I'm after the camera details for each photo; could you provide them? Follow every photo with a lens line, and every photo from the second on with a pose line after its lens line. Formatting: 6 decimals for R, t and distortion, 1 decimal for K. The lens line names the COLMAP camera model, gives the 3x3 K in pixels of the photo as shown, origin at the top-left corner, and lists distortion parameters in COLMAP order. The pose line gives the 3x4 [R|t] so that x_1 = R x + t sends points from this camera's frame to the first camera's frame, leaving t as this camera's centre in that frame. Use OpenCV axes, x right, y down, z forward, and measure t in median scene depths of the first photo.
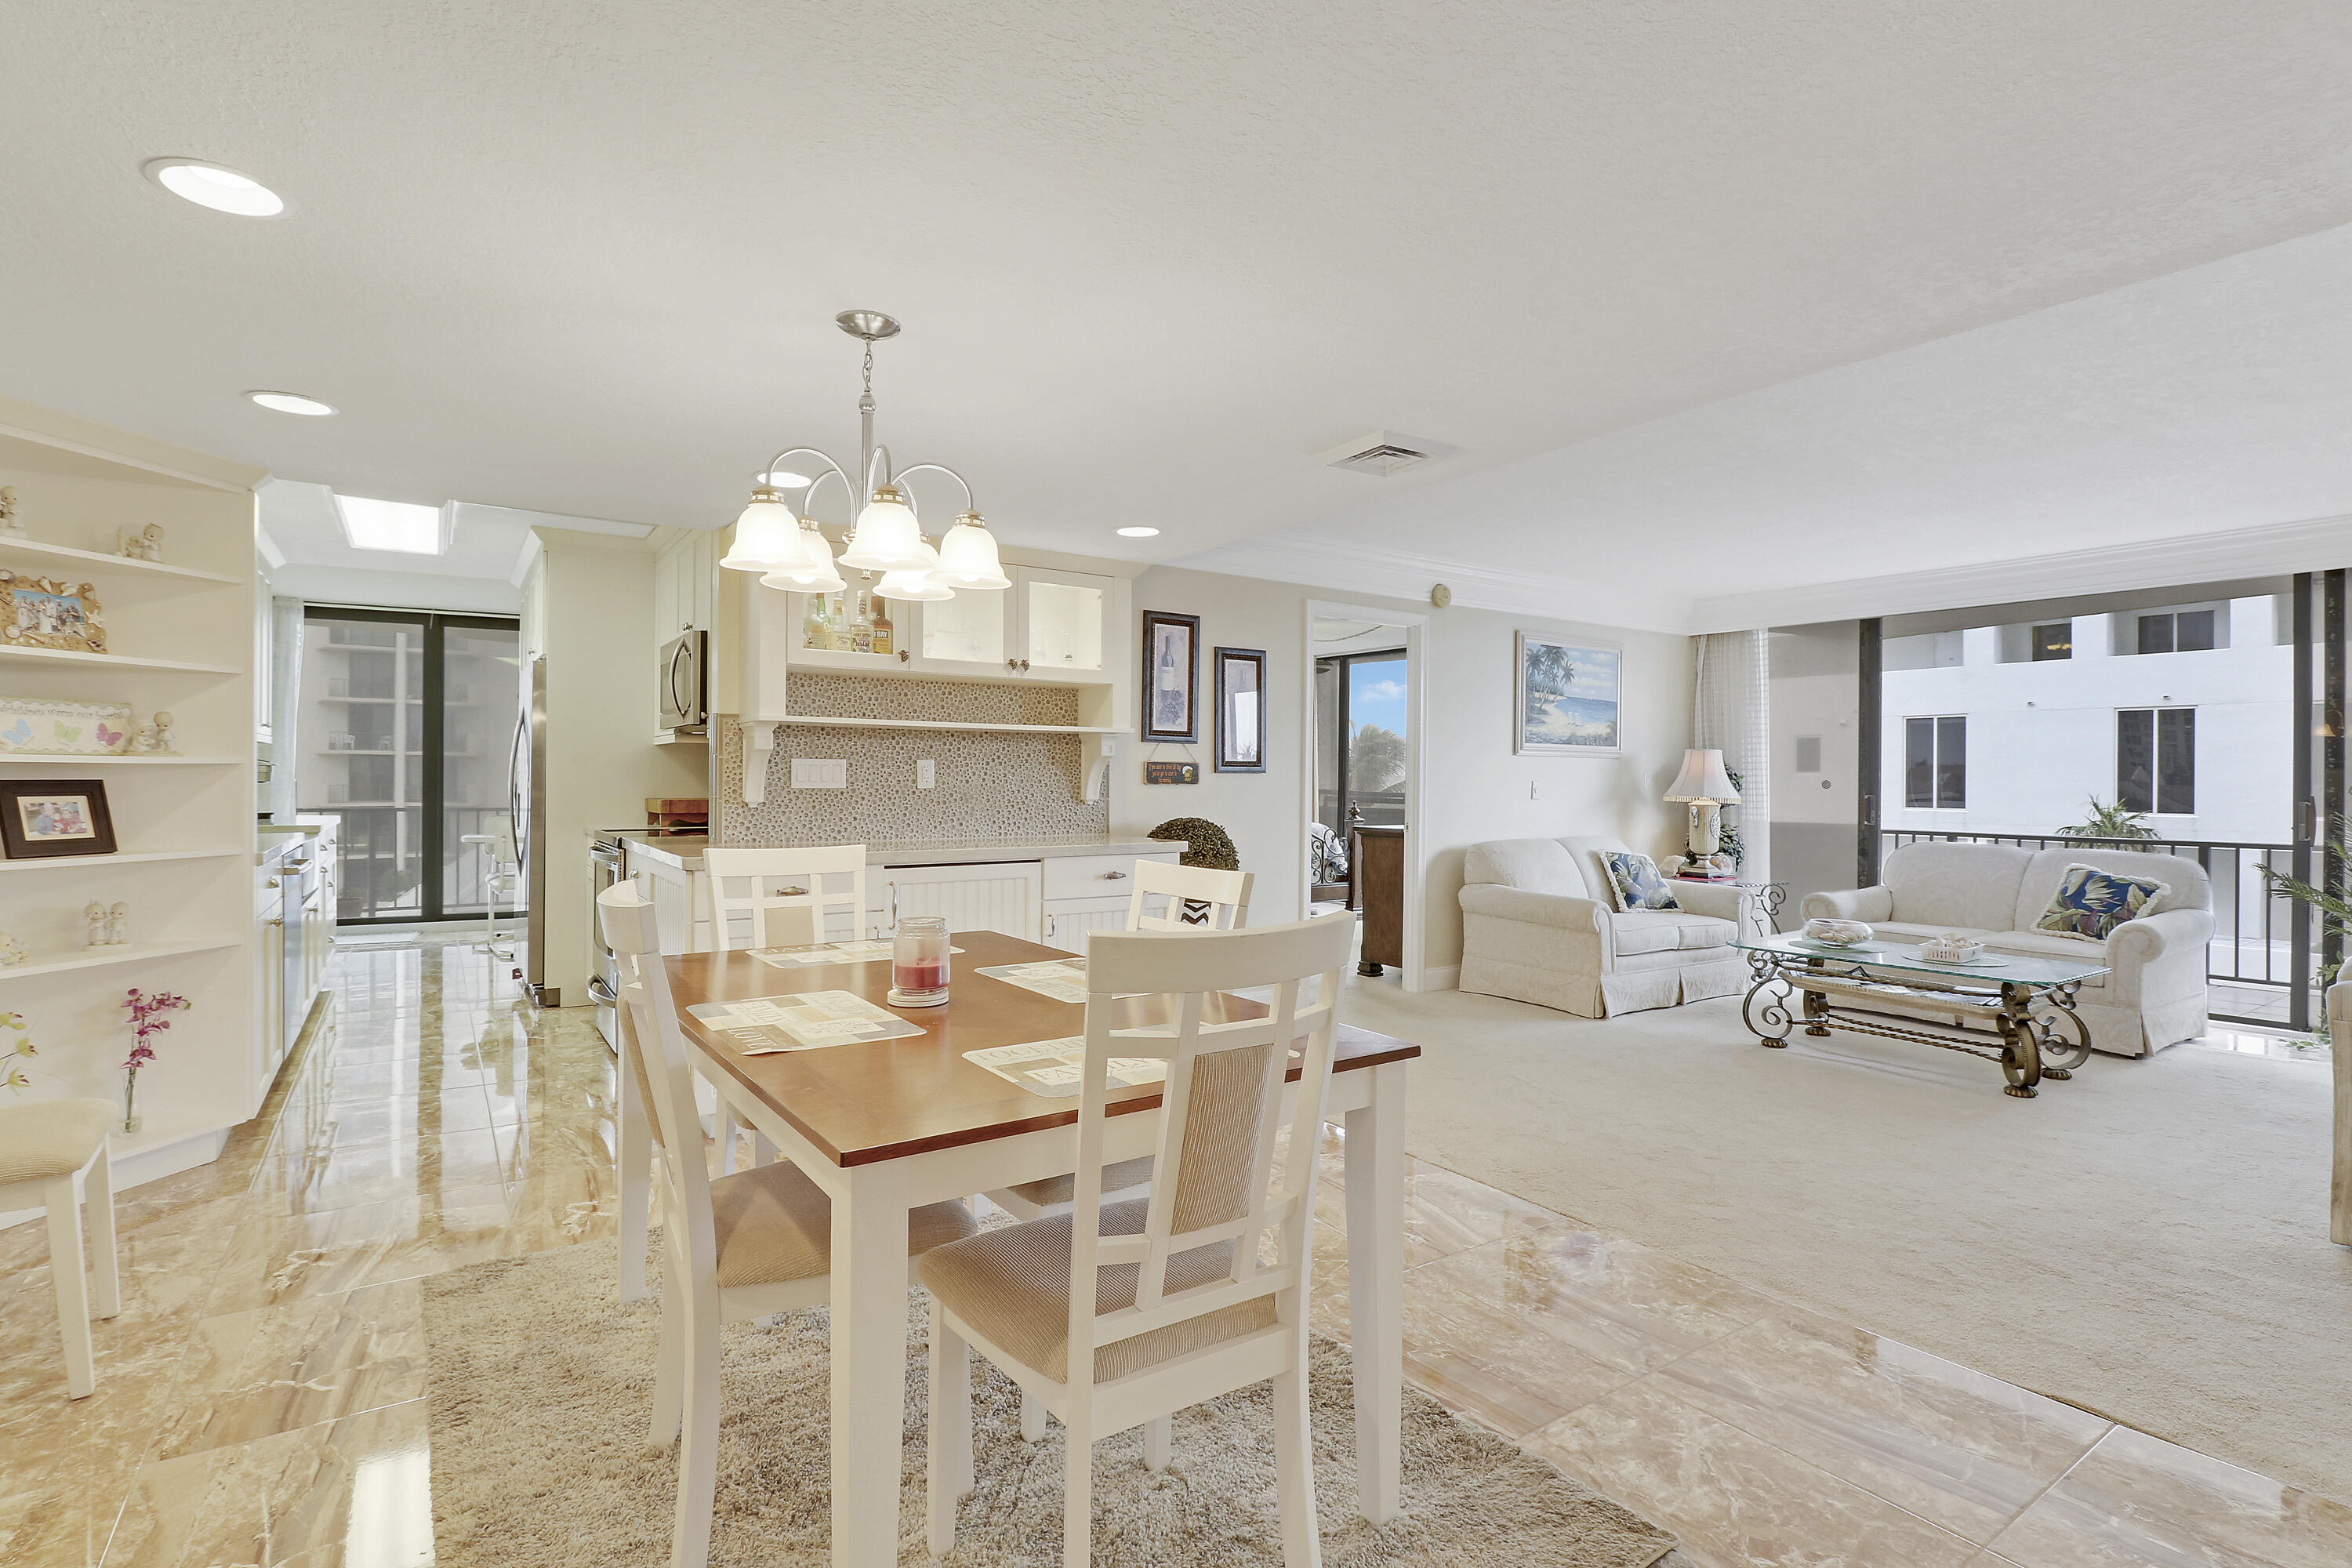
lens RADIAL K [[1119.7, 0, 1168.8], [0, 1119.7, 794.7], [0, 0, 1]] dist [0.003690, -0.010044]
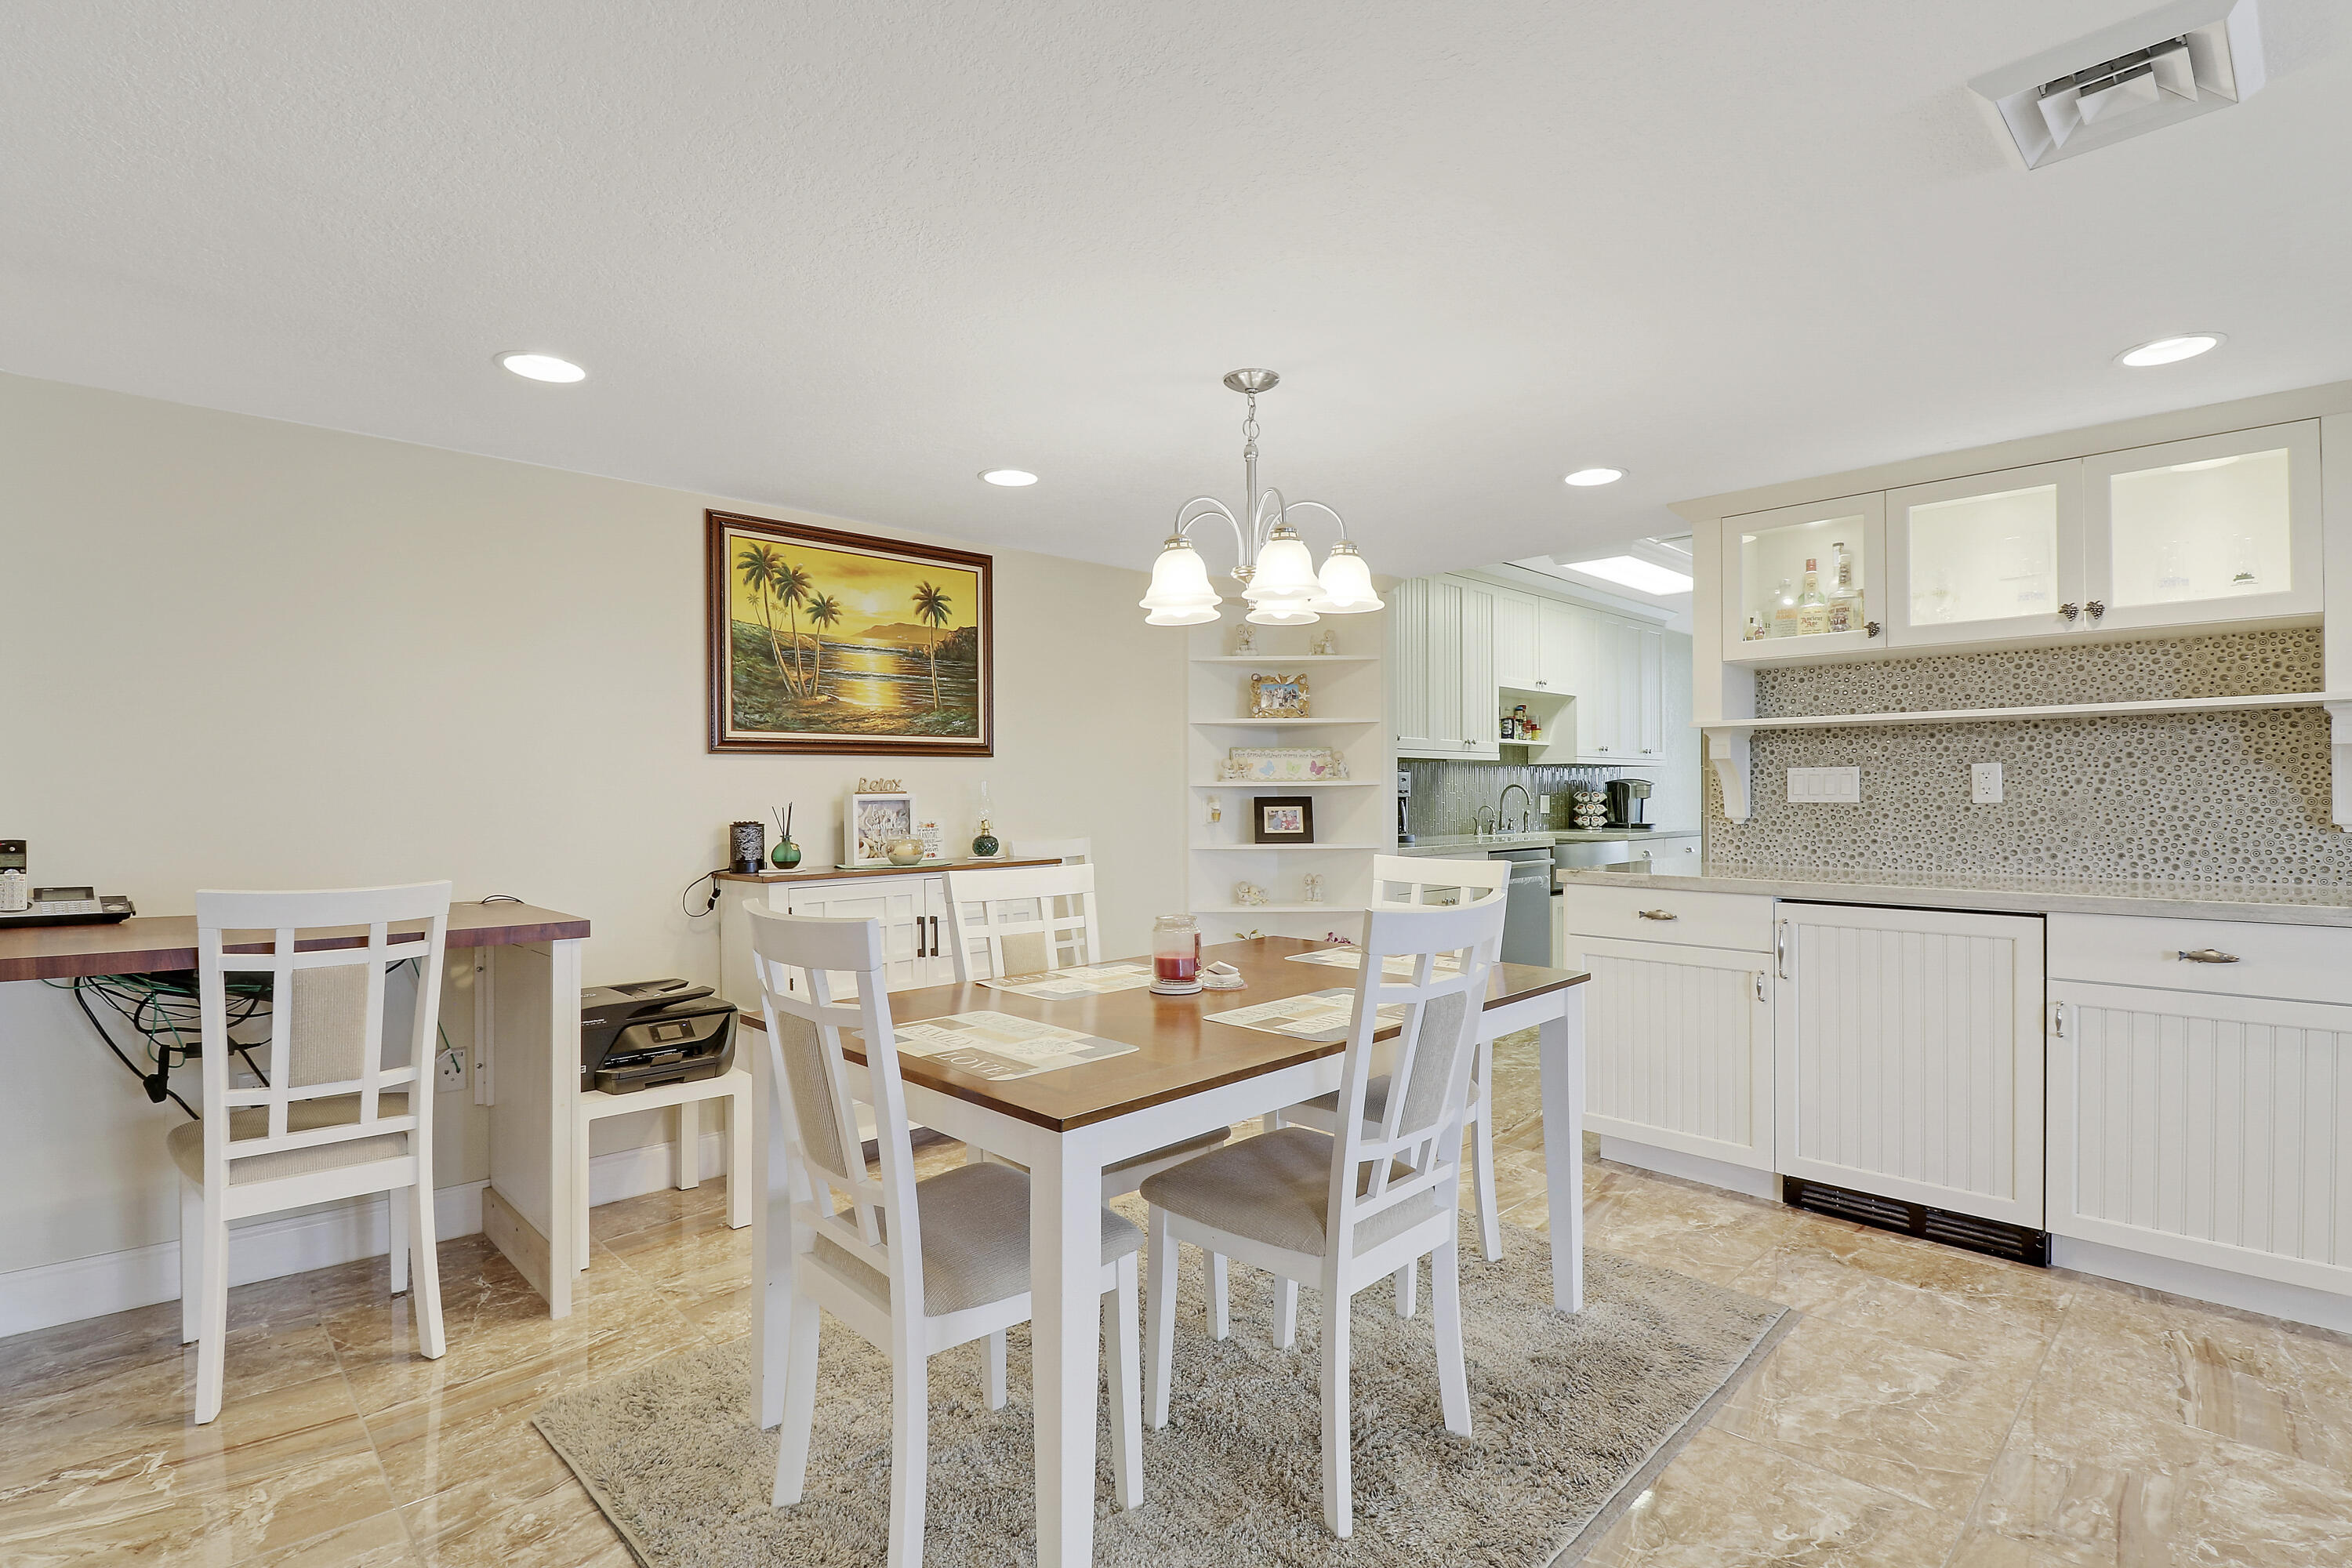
lens RADIAL K [[1119.7, 0, 1175.5], [0, 1119.7, 797.3], [0, 0, 1]] dist [0.003690, -0.010044]
pose [[0.179265, -0.004900, -0.983789, 0.342038], [-0.007671, 0.999950, -0.006379, -0.000468], [0.983771, 0.008690, 0.179218, 0.314607]]
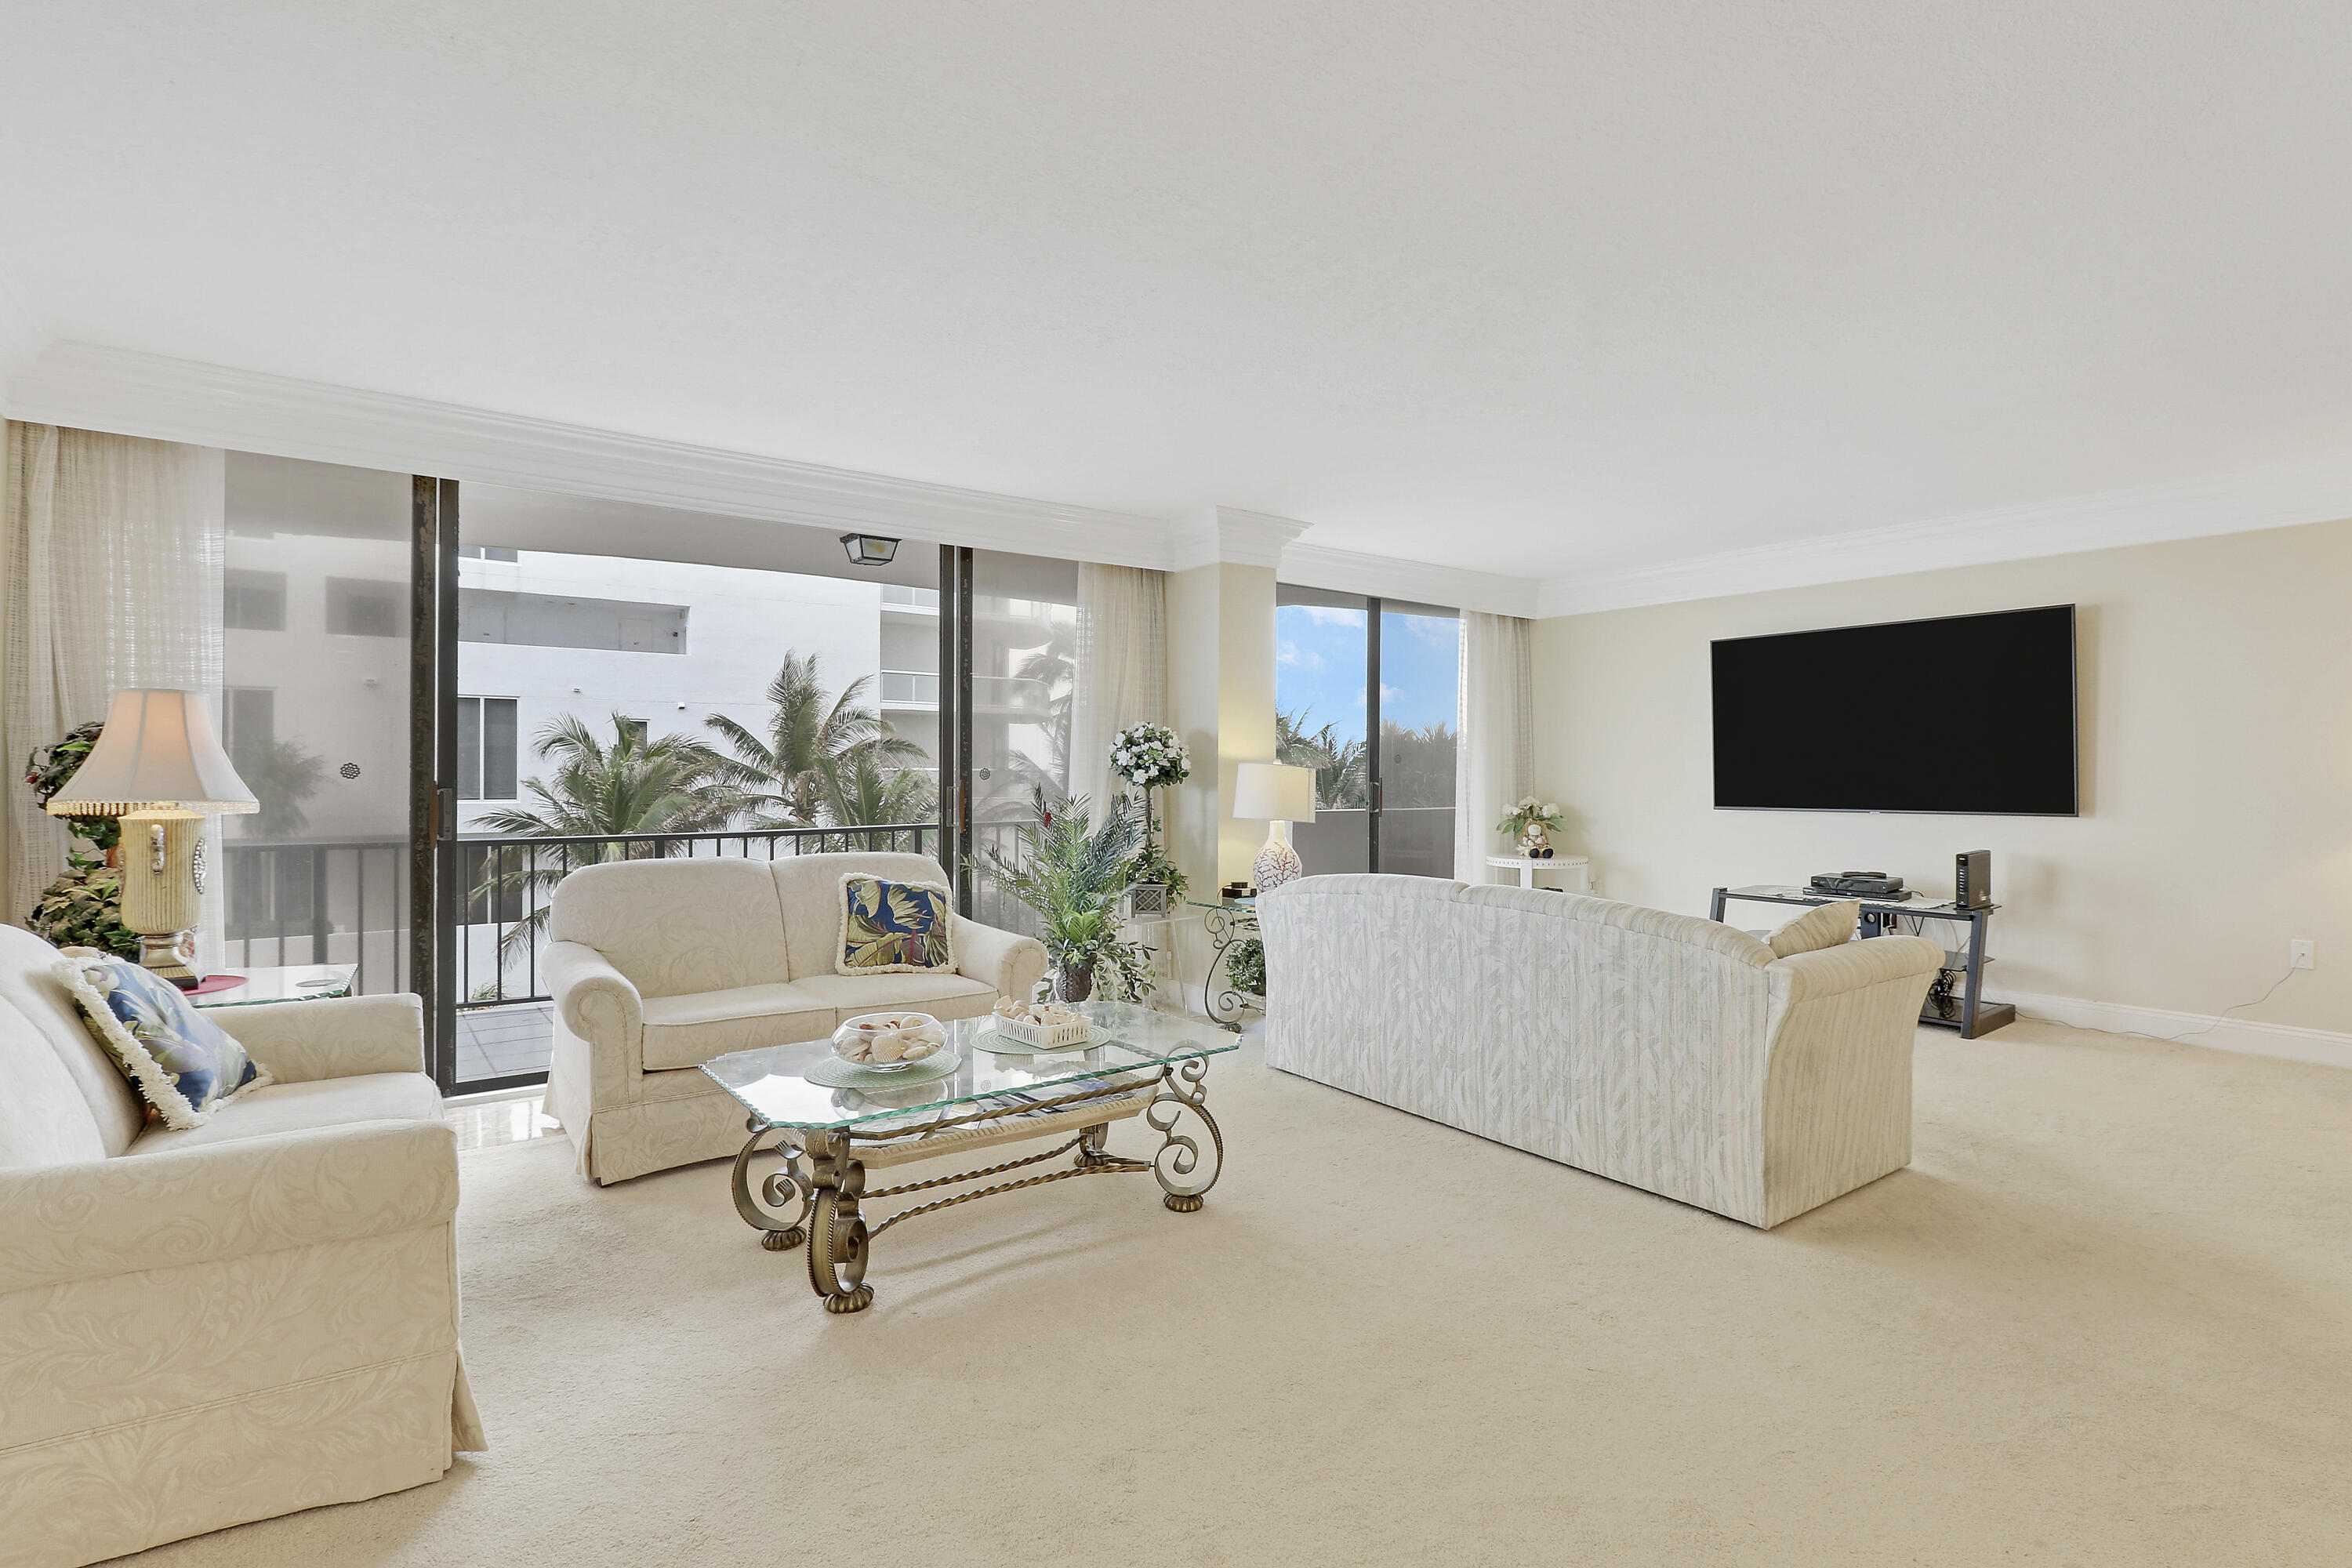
lens RADIAL K [[1119.7, 0, 1167.0], [0, 1119.7, 763.1], [0, 0, 1]] dist [0.003690, -0.010044]
pose [[-0.052026, 0.002222, 0.998643, 0.032758], [0.014892, 0.999888, -0.001449, -0.009898], [-0.998535, 0.014797, -0.052054, 0.834672]]
